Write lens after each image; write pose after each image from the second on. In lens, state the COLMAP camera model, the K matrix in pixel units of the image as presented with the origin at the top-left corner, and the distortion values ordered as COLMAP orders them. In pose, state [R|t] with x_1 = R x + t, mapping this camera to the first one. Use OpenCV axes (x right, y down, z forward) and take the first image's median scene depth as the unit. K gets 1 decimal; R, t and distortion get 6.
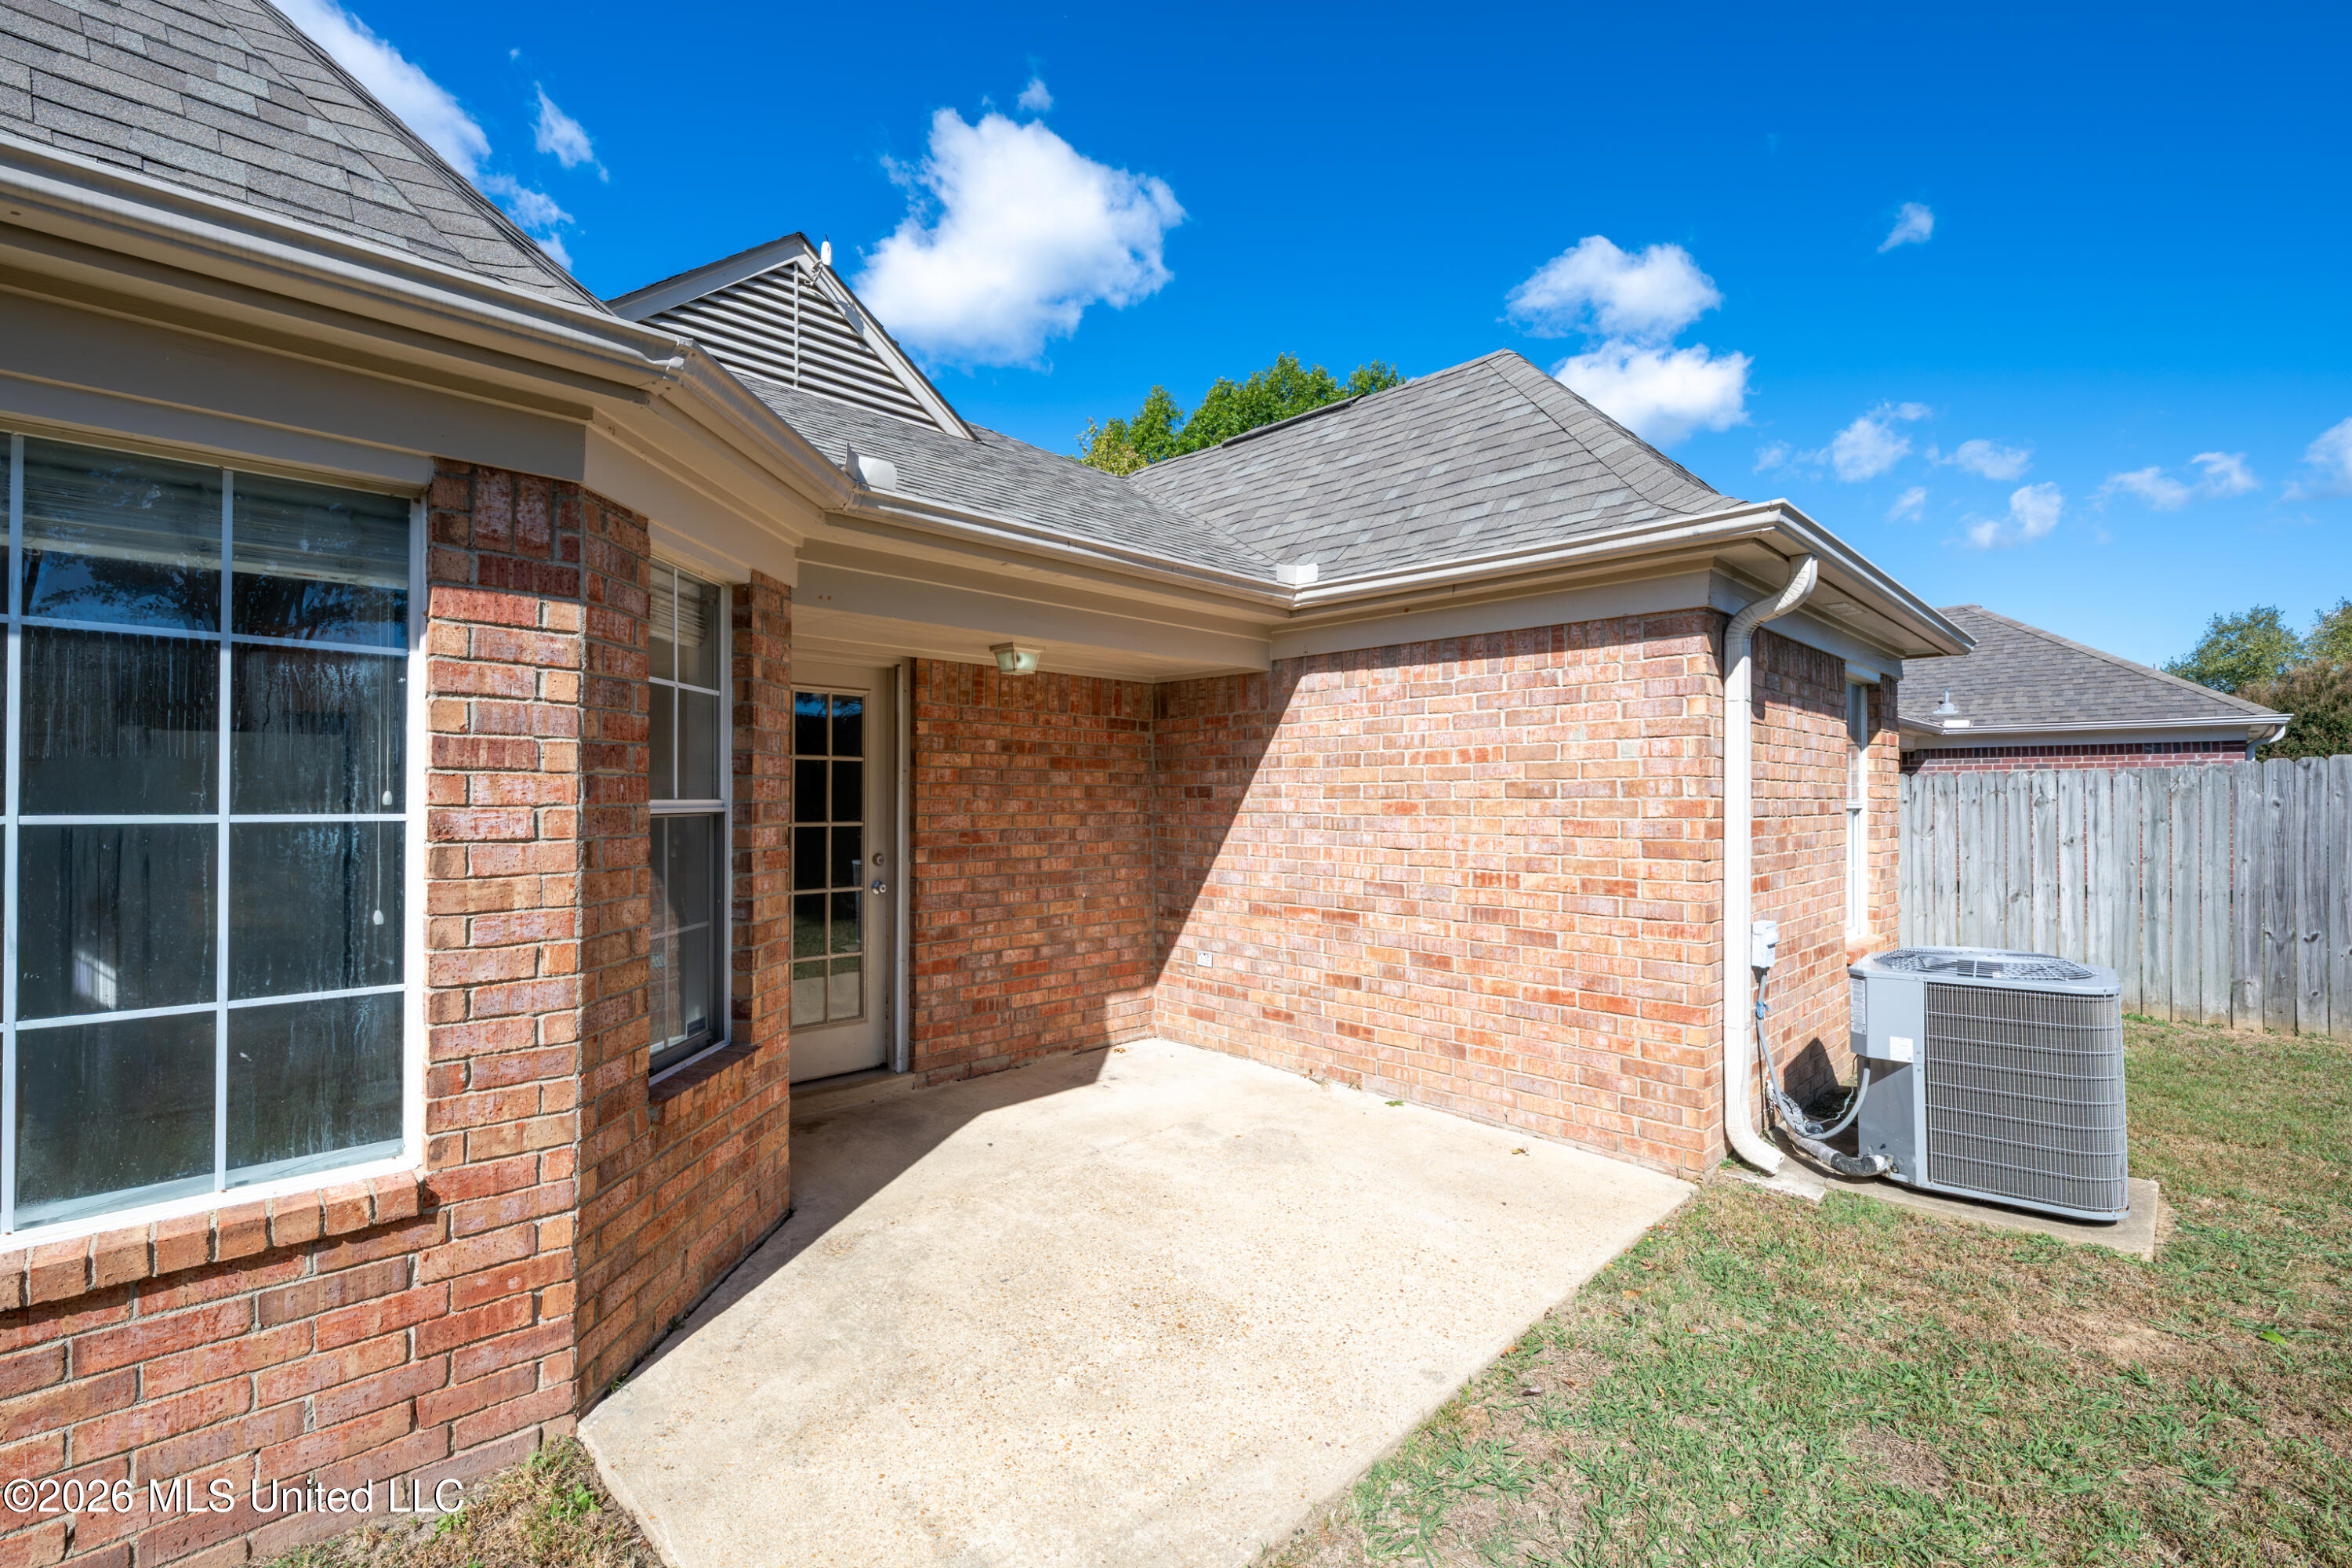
lens RADIAL K [[1005.0, 0, 1174.4], [0, 1005.0, 787.5], [0, 0, 1]] dist [0.000677, -0.001319]
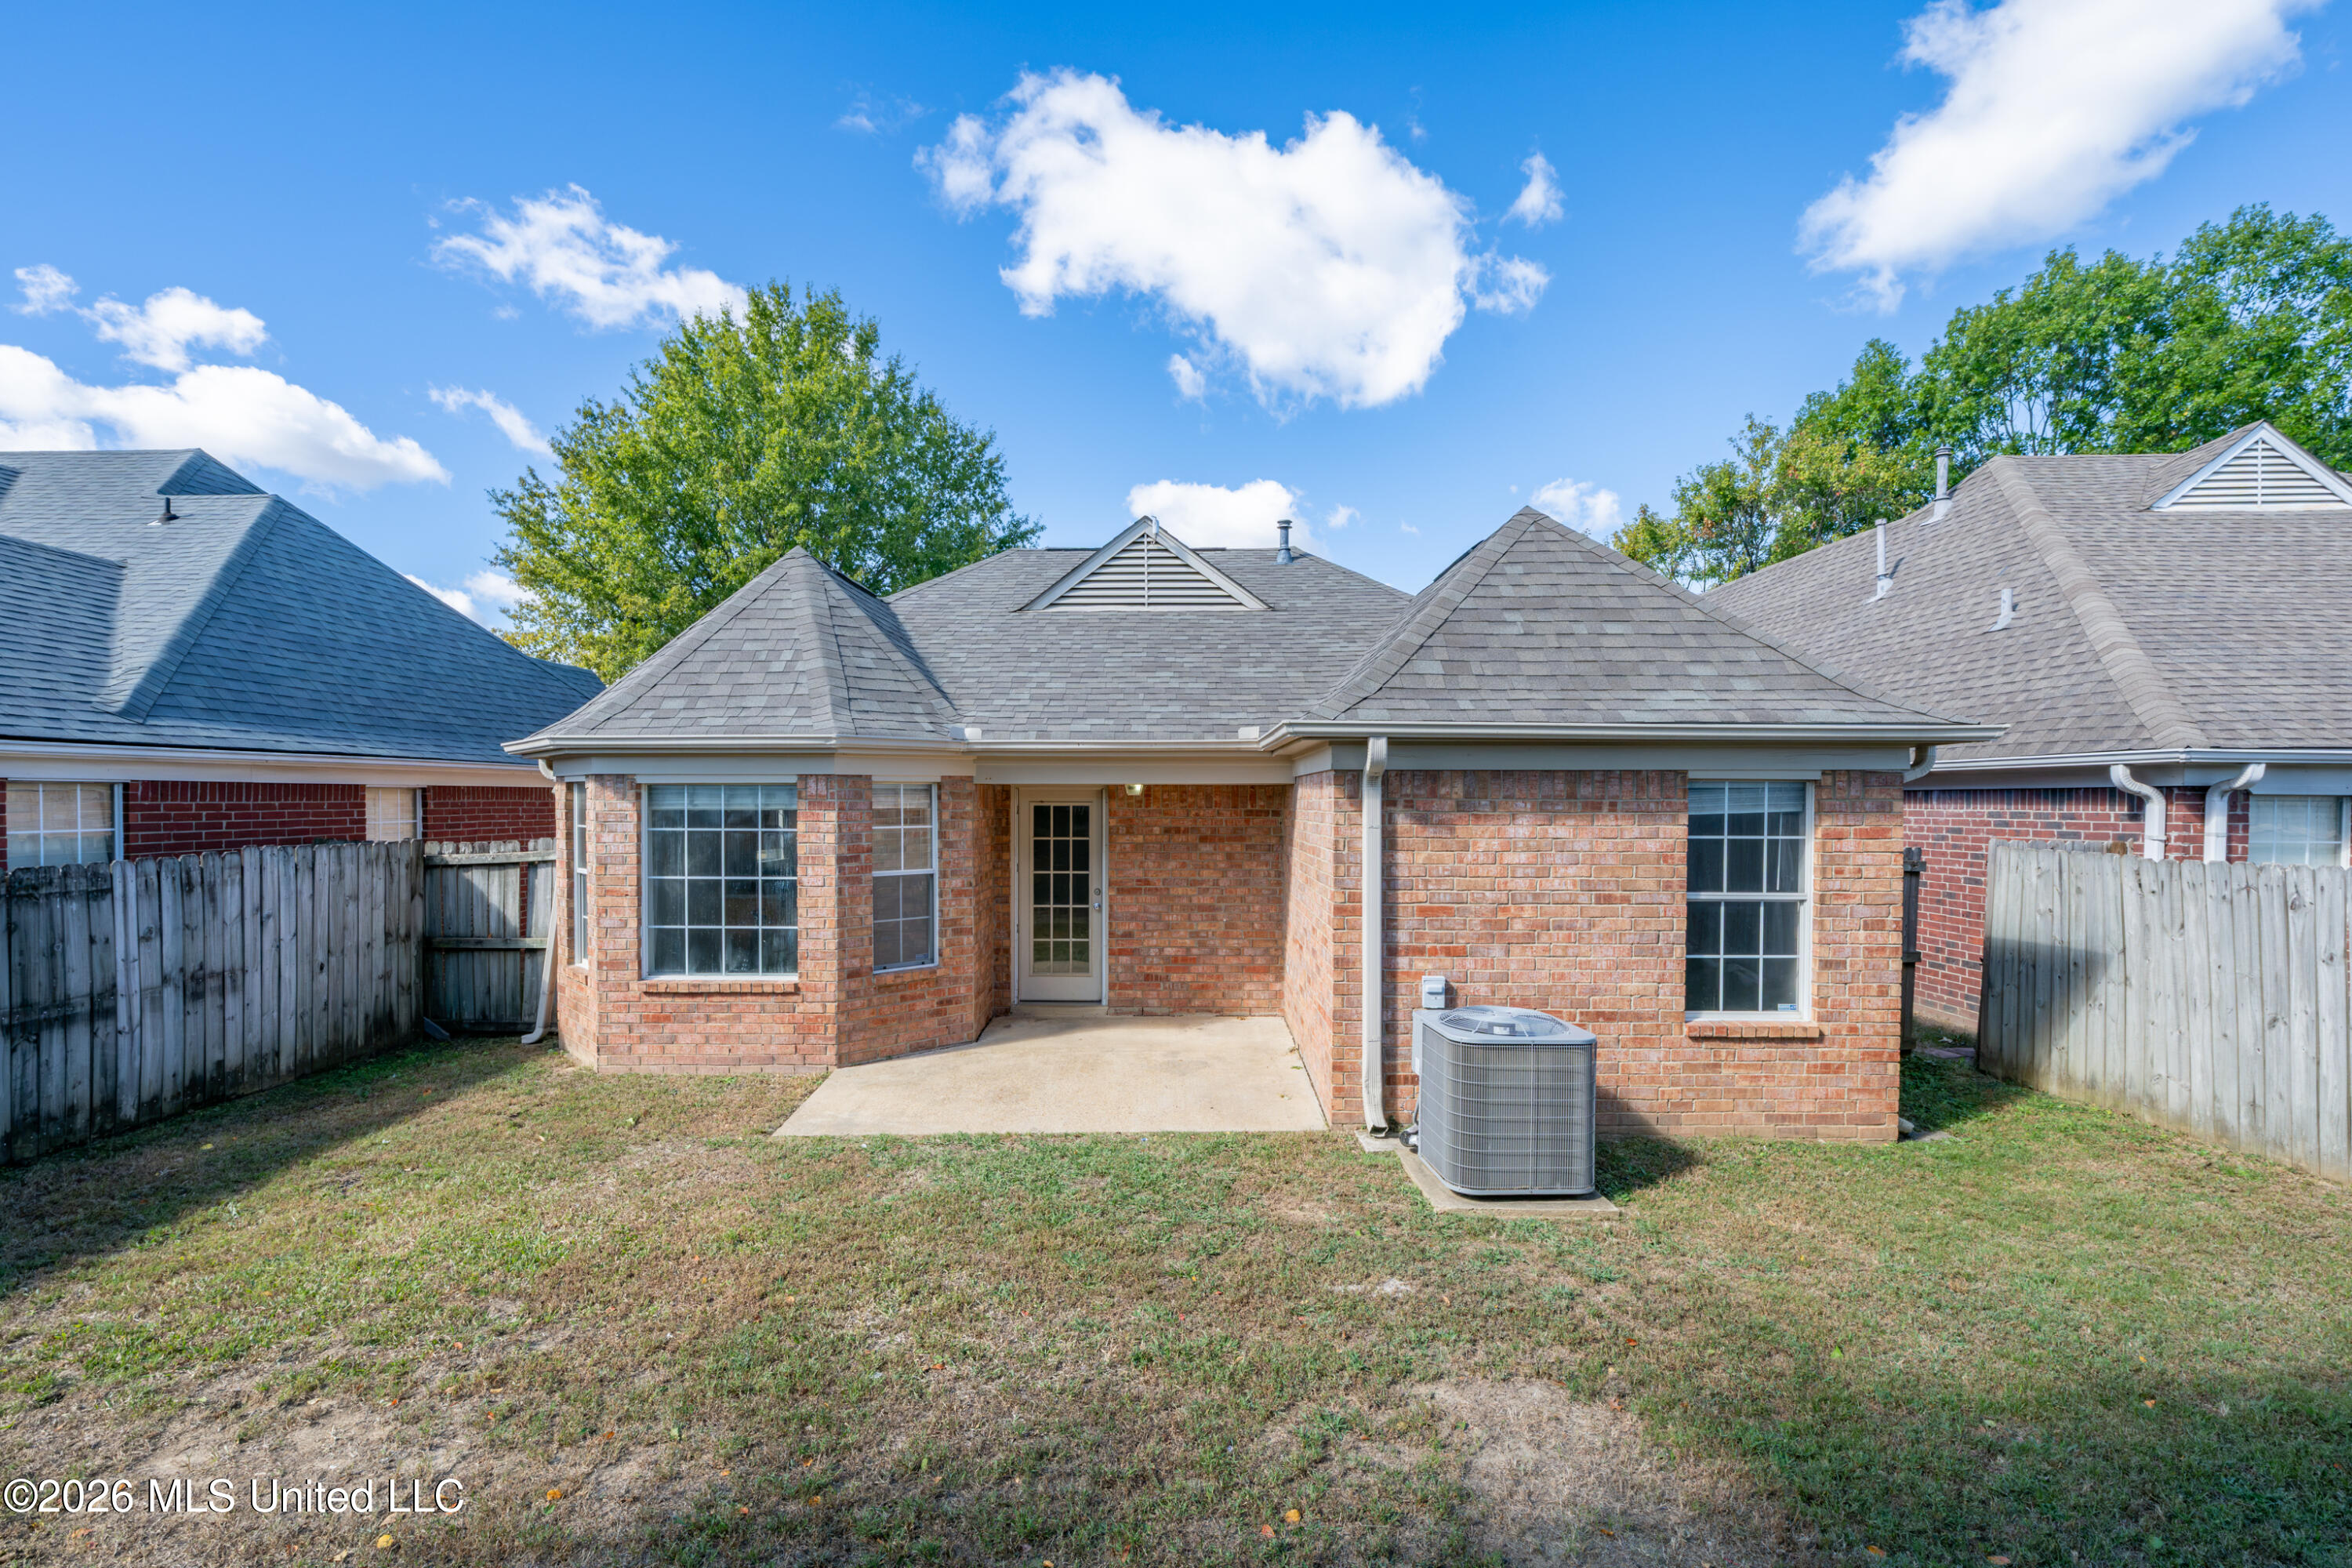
lens RADIAL K [[1005.0, 0, 1173.0], [0, 1005.0, 819.3], [0, 0, 1]] dist [0.000677, -0.001319]
pose [[0.709897, 0.012136, -0.704201, 1.320292], [0.006787, 0.999687, 0.024070, -0.126504], [0.704273, -0.021866, 0.709592, -0.272235]]
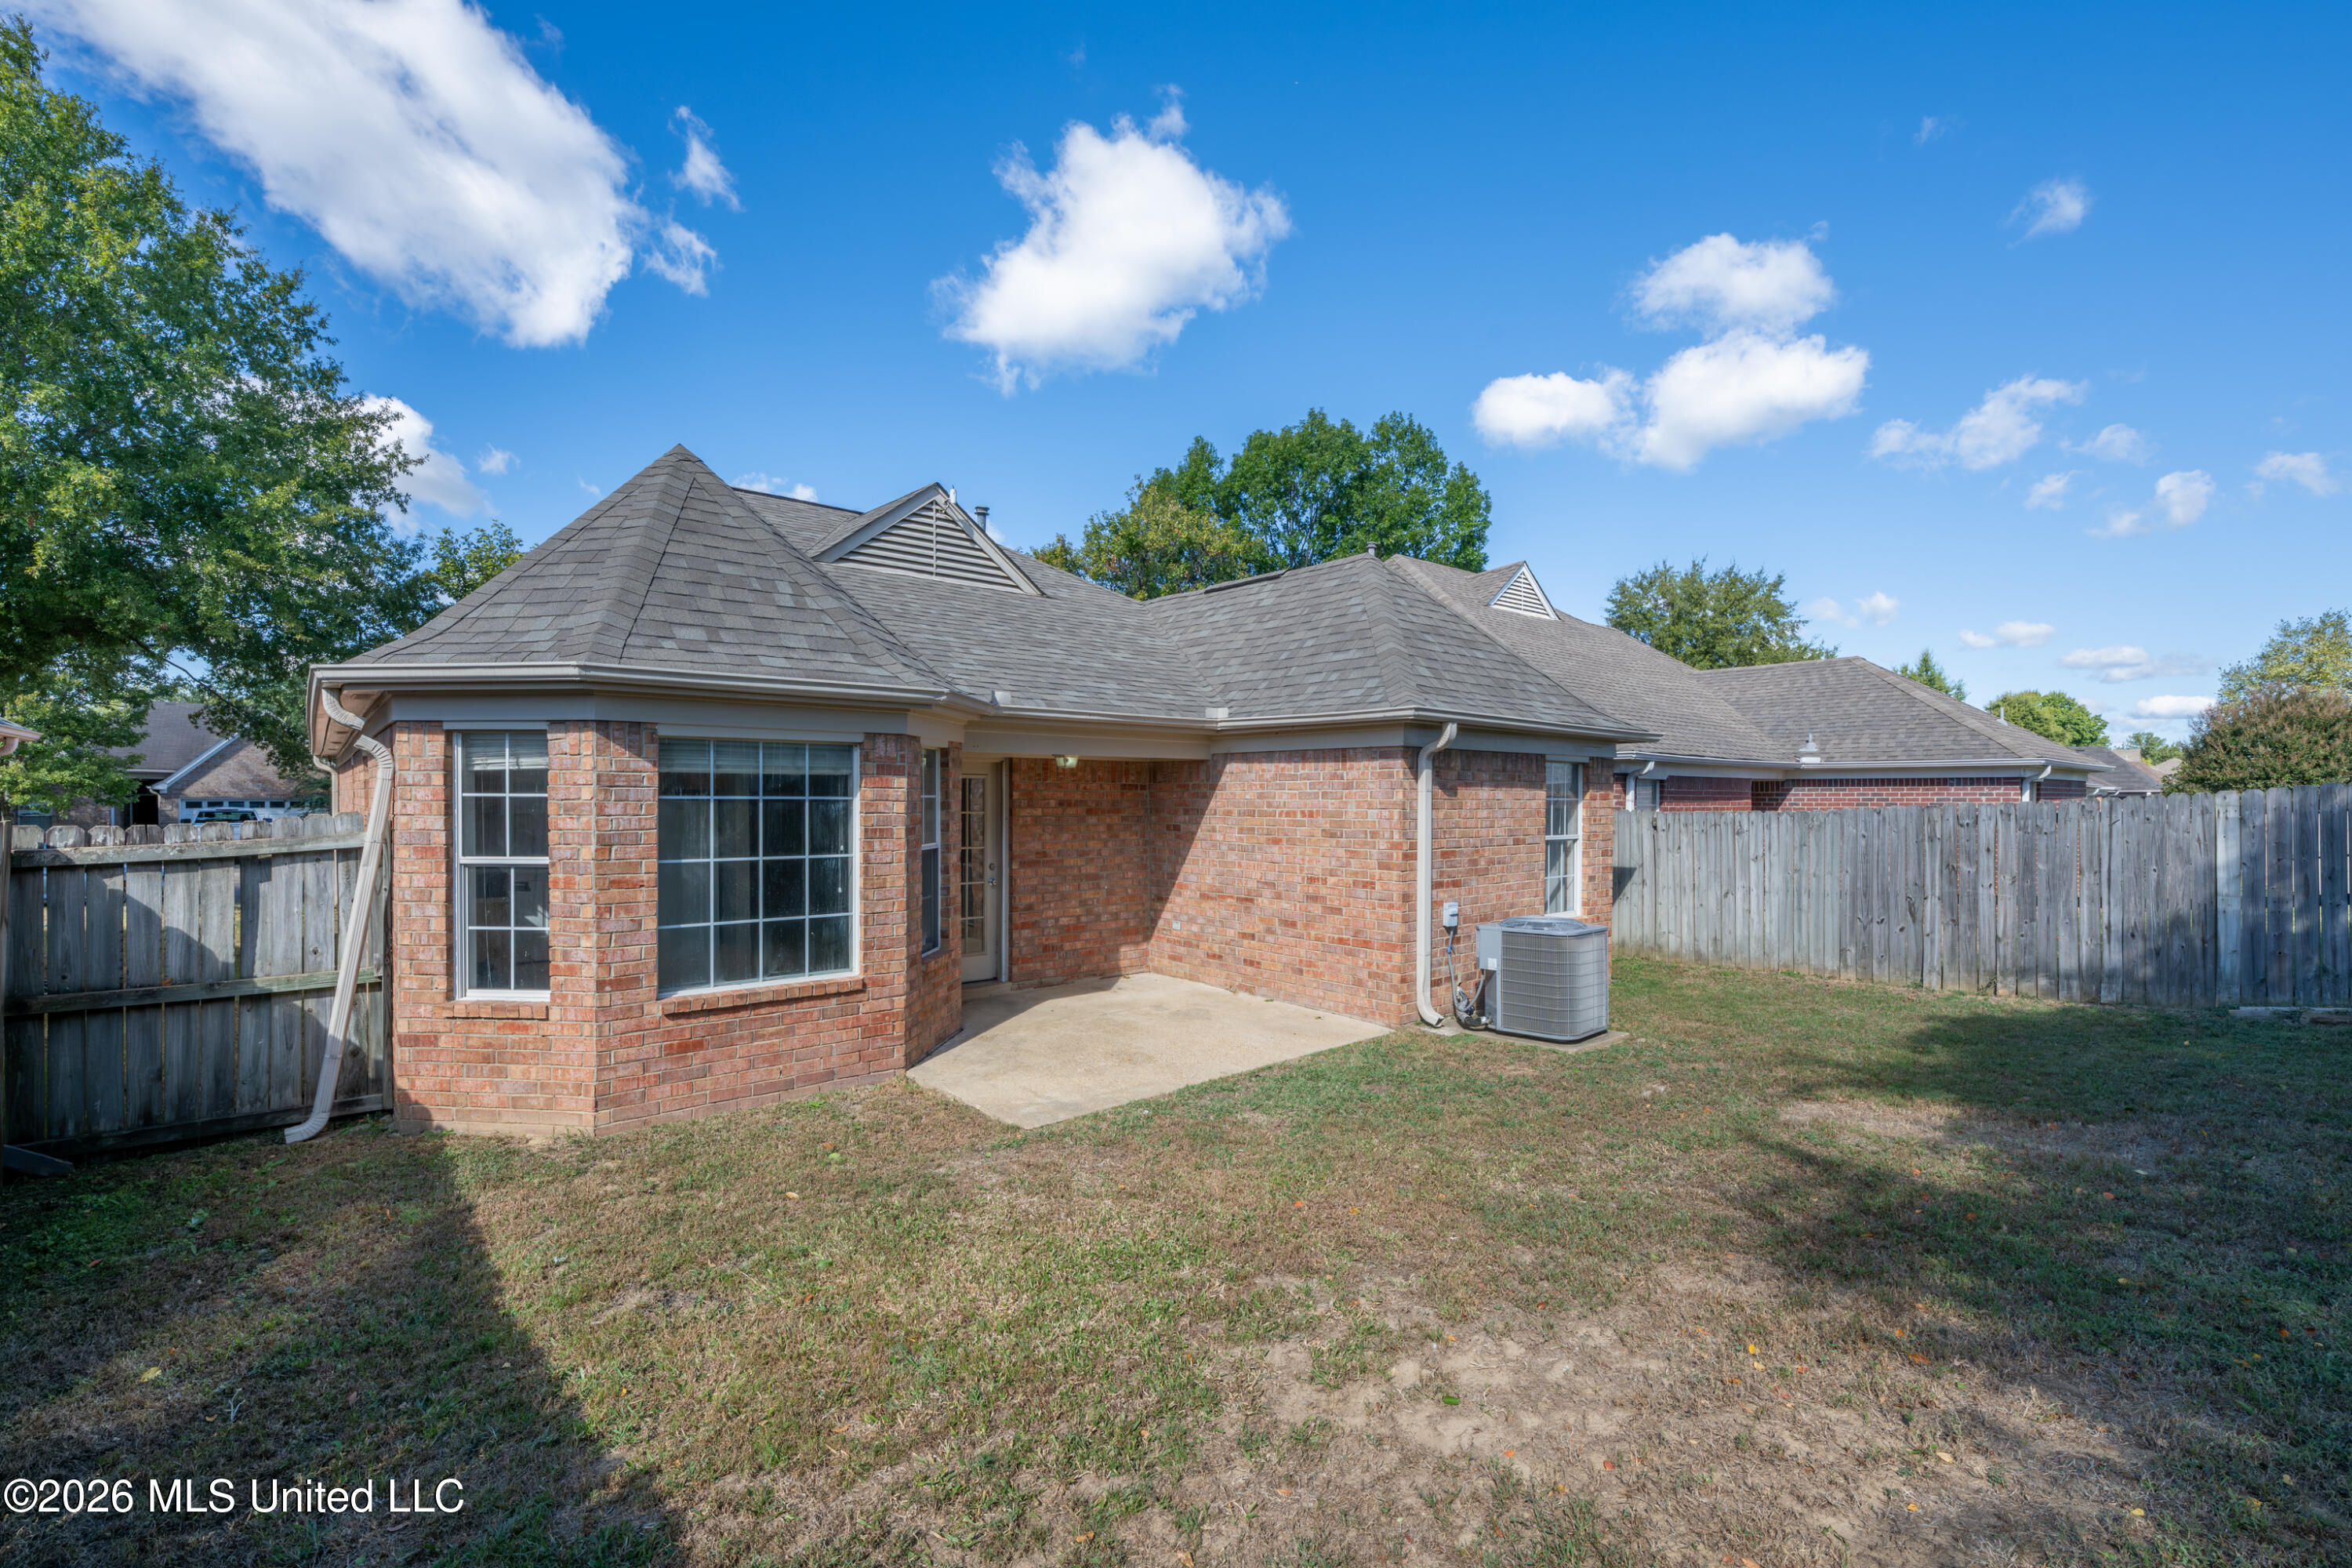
lens RADIAL K [[1005.0, 0, 1166.4], [0, 1005.0, 800.2], [0, 0, 1]] dist [0.000677, -0.001319]
pose [[0.997702, 0.001730, -0.067735, 0.172843], [-0.000862, 0.999917, 0.012830, -0.086420], [0.067751, -0.012742, 0.997621, -0.947925]]
